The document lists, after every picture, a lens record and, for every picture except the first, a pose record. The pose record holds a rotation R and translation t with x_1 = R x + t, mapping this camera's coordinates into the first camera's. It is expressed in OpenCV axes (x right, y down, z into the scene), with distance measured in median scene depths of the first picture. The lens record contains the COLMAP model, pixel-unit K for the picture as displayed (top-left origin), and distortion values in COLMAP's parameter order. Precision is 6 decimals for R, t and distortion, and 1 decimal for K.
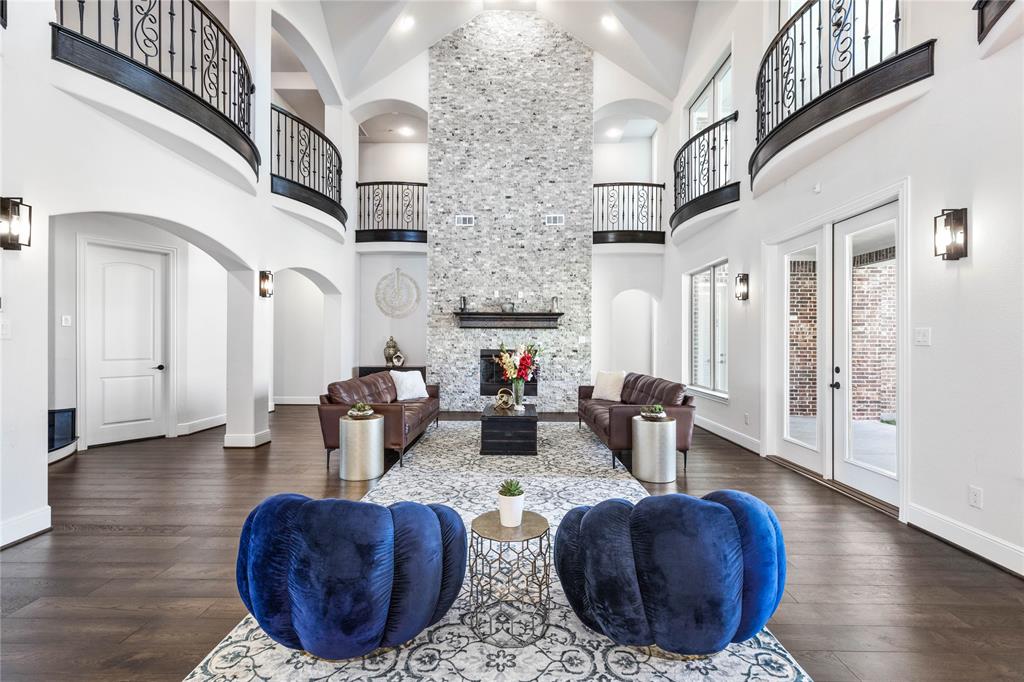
lens RADIAL K [[459.0, 0, 512.0], [0, 459.0, 341.0], [0, 0, 1]] dist [0.002330, 0.000173]
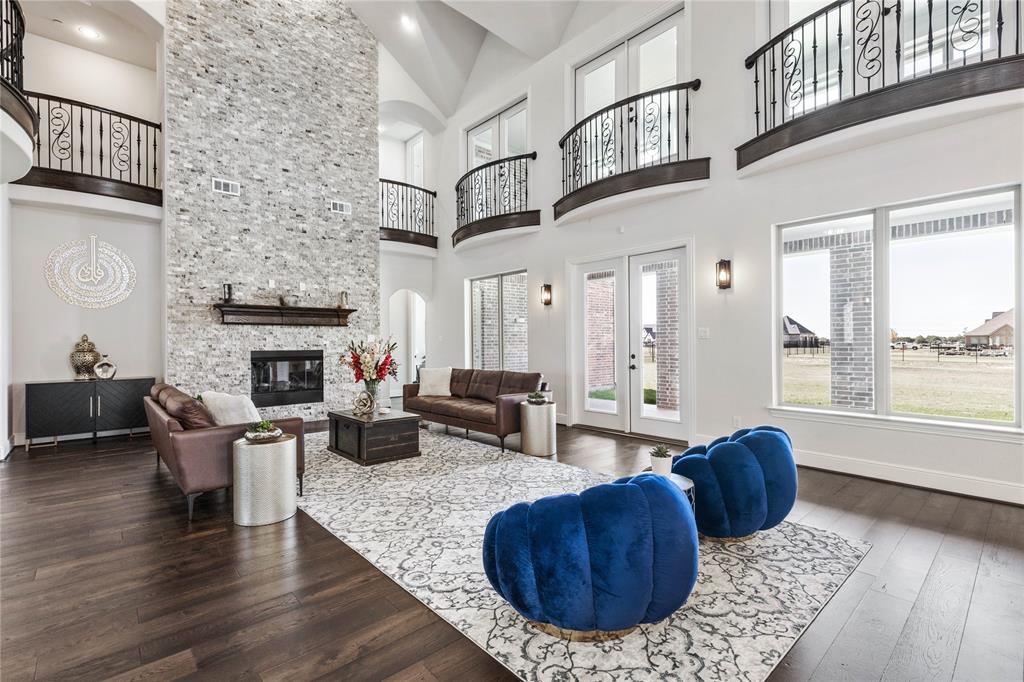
lens RADIAL K [[466.7, 0, 512.0], [0, 466.7, 341.0], [0, 0, 1]] dist [0.001535, -0.000578]
pose [[0.734966, -0.009018, 0.678044, -0.288812], [0.009565, 0.999950, 0.002932, 0.002980], [-0.678037, 0.004330, 0.735015, 0.085104]]
